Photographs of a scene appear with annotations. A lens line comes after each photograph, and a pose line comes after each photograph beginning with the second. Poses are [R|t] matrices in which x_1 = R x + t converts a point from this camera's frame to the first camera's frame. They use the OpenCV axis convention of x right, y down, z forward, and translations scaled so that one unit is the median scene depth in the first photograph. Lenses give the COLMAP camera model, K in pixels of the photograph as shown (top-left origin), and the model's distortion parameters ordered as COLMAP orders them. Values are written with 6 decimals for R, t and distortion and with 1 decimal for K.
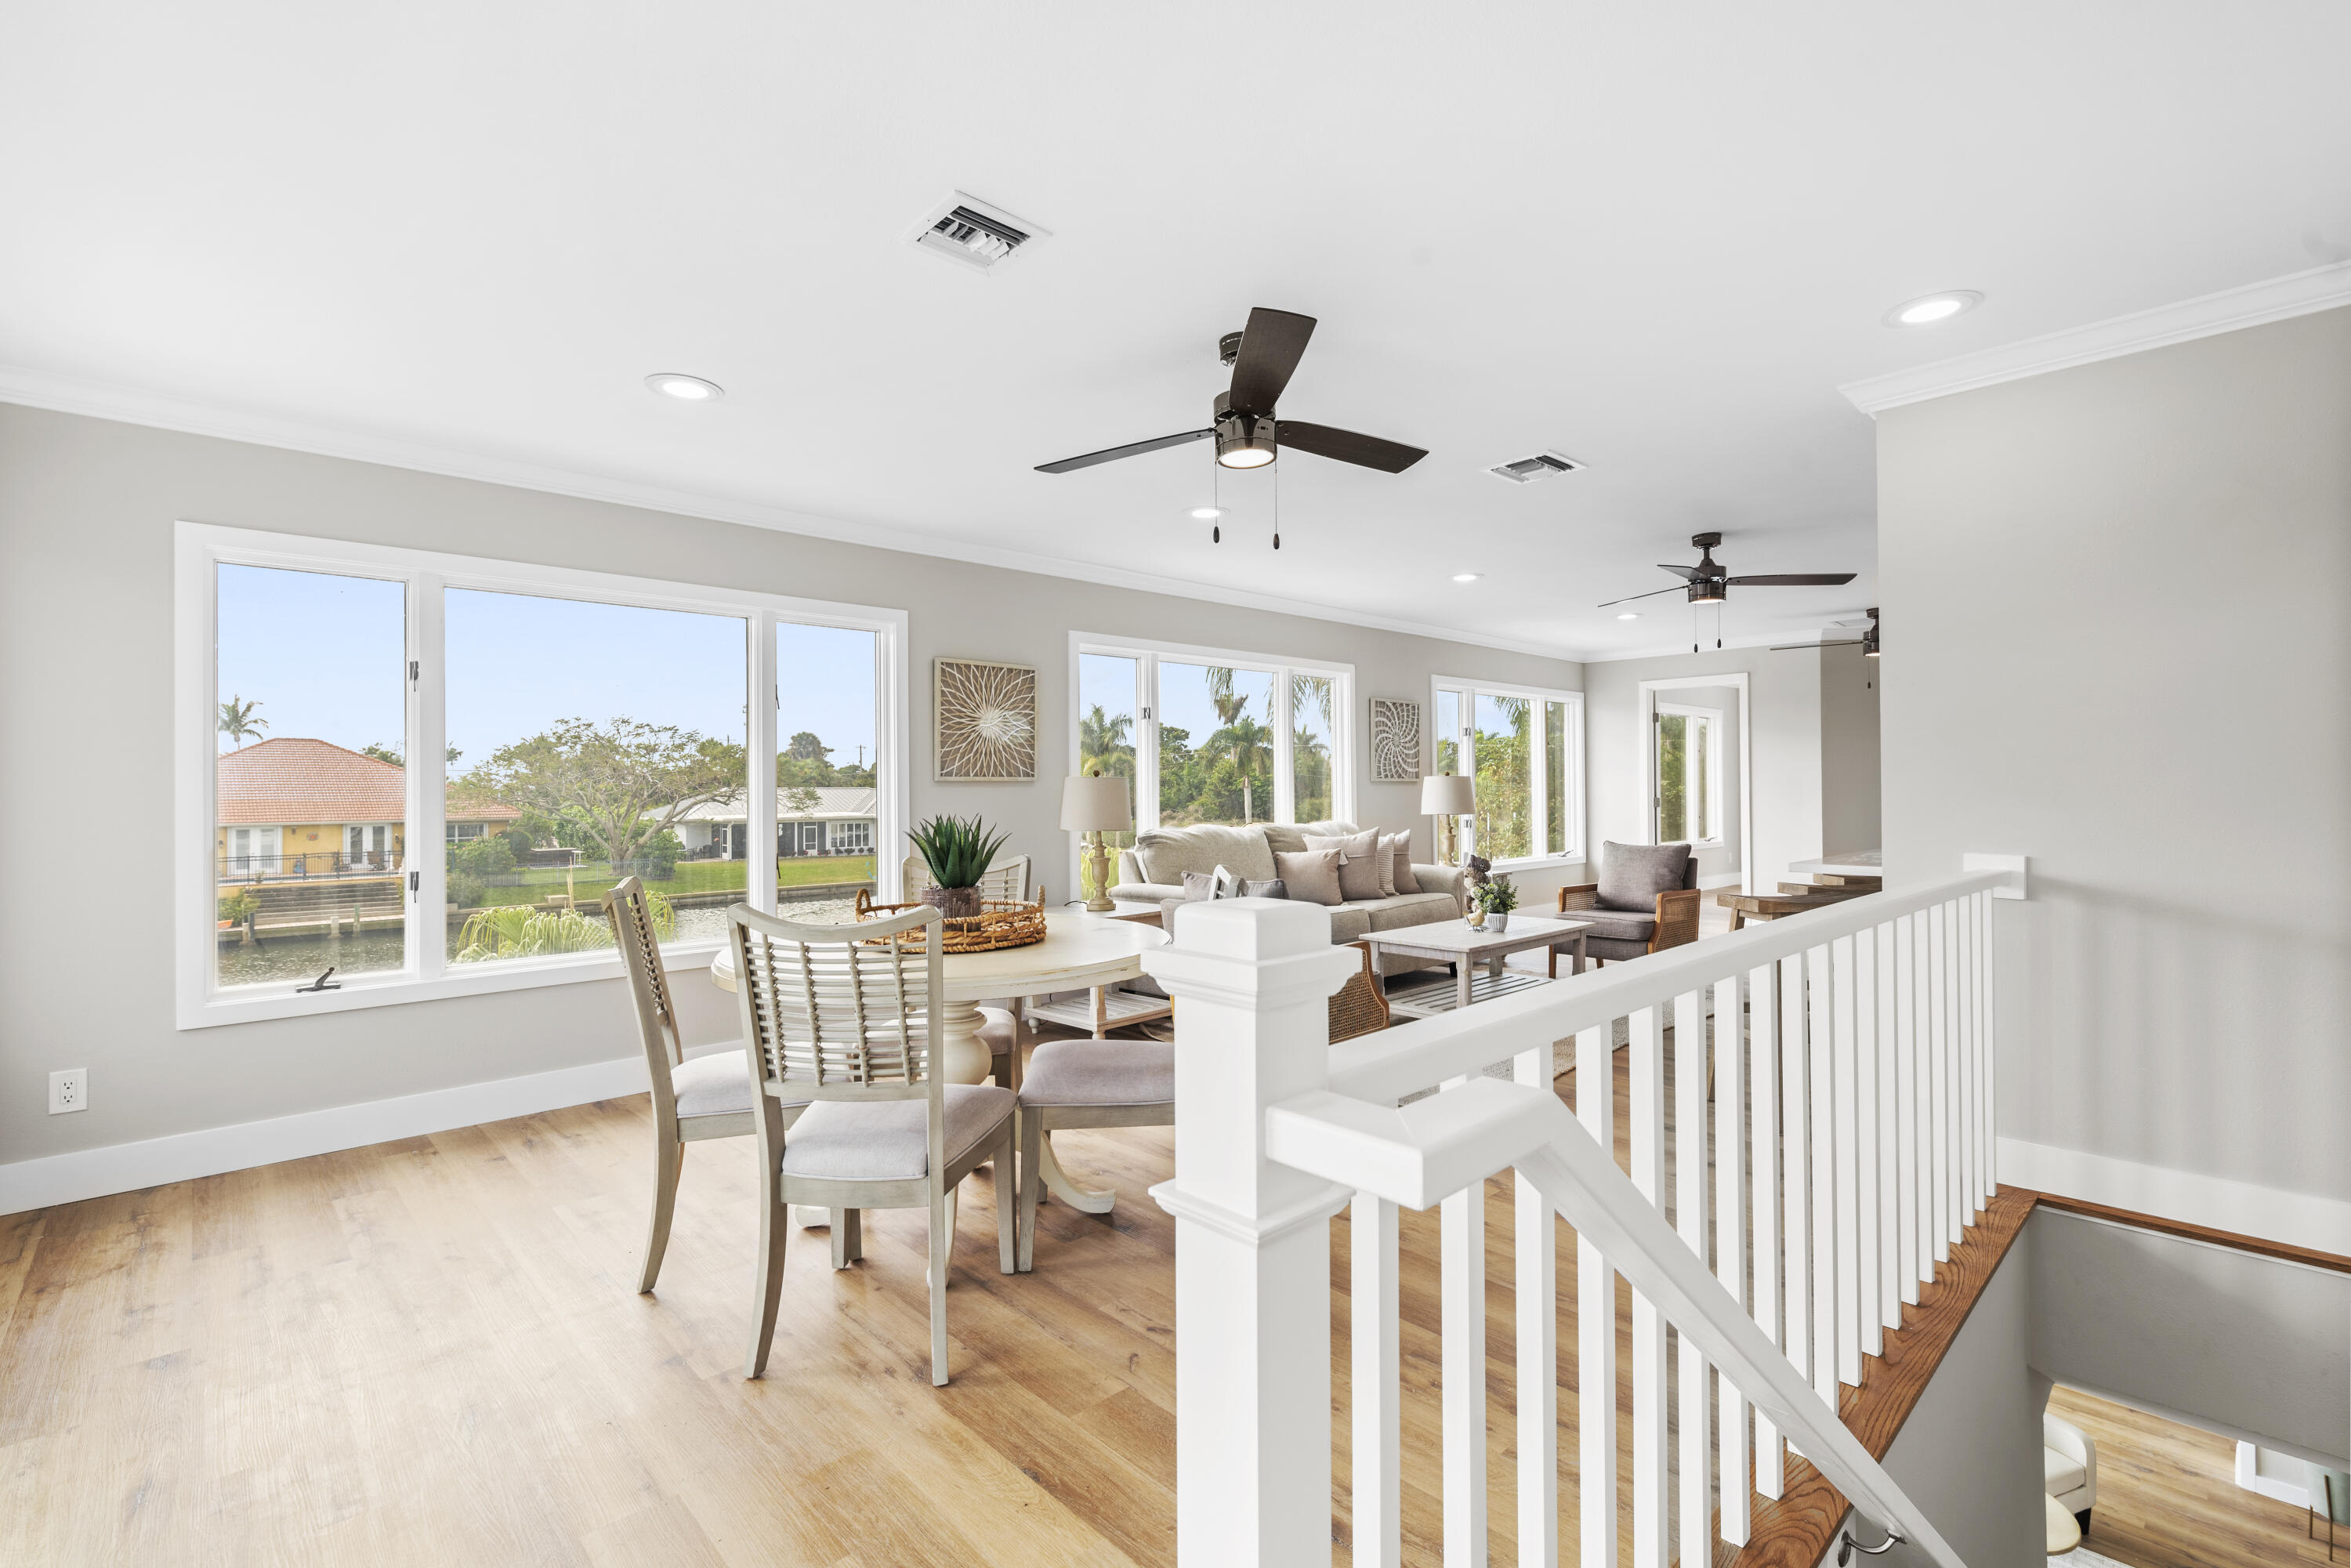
lens RADIAL K [[1043.1, 0, 1169.1], [0, 1043.1, 783.8], [0, 0, 1]] dist [-0.002160, -0.000112]
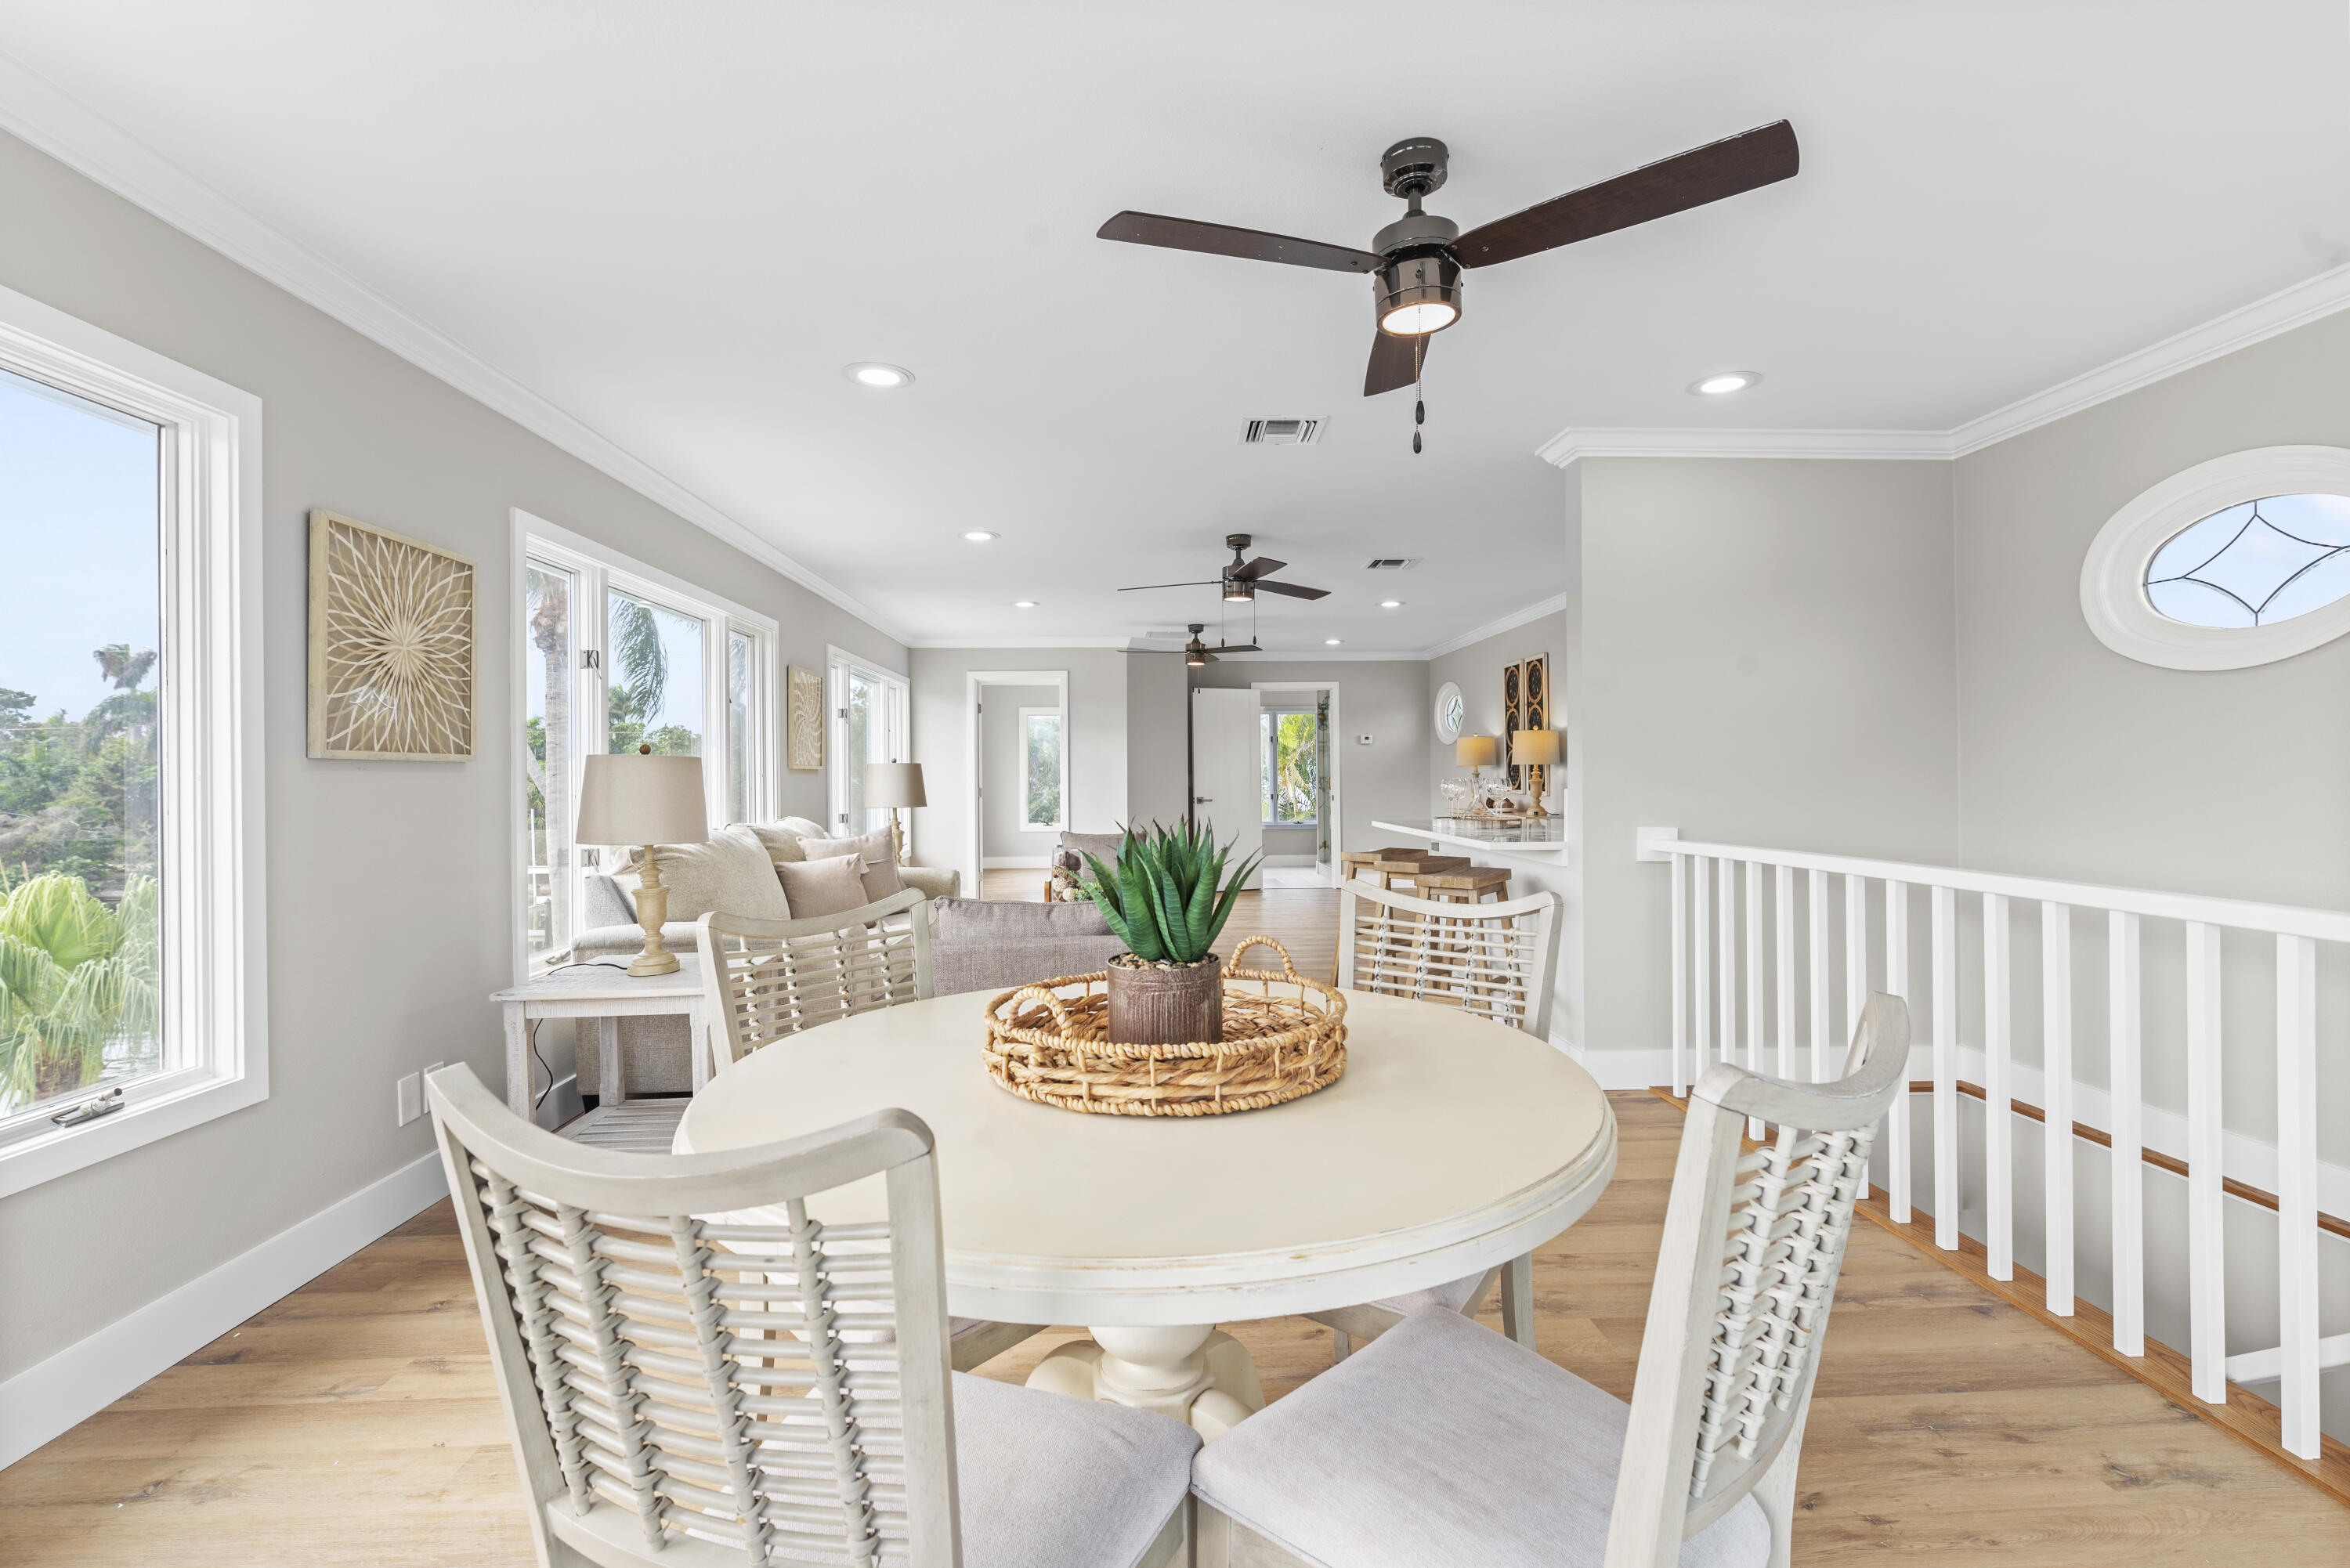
lens RADIAL K [[1055.5, 0, 1170.8], [0, 1055.5, 777.7], [0, 0, 1]] dist [-0.000106, -0.000073]
pose [[0.655117, 0.002770, 0.755522, -0.325009], [-0.003420, 0.999994, -0.000701, 0.005340], [-0.755520, -0.002125, 0.655122, 0.352142]]
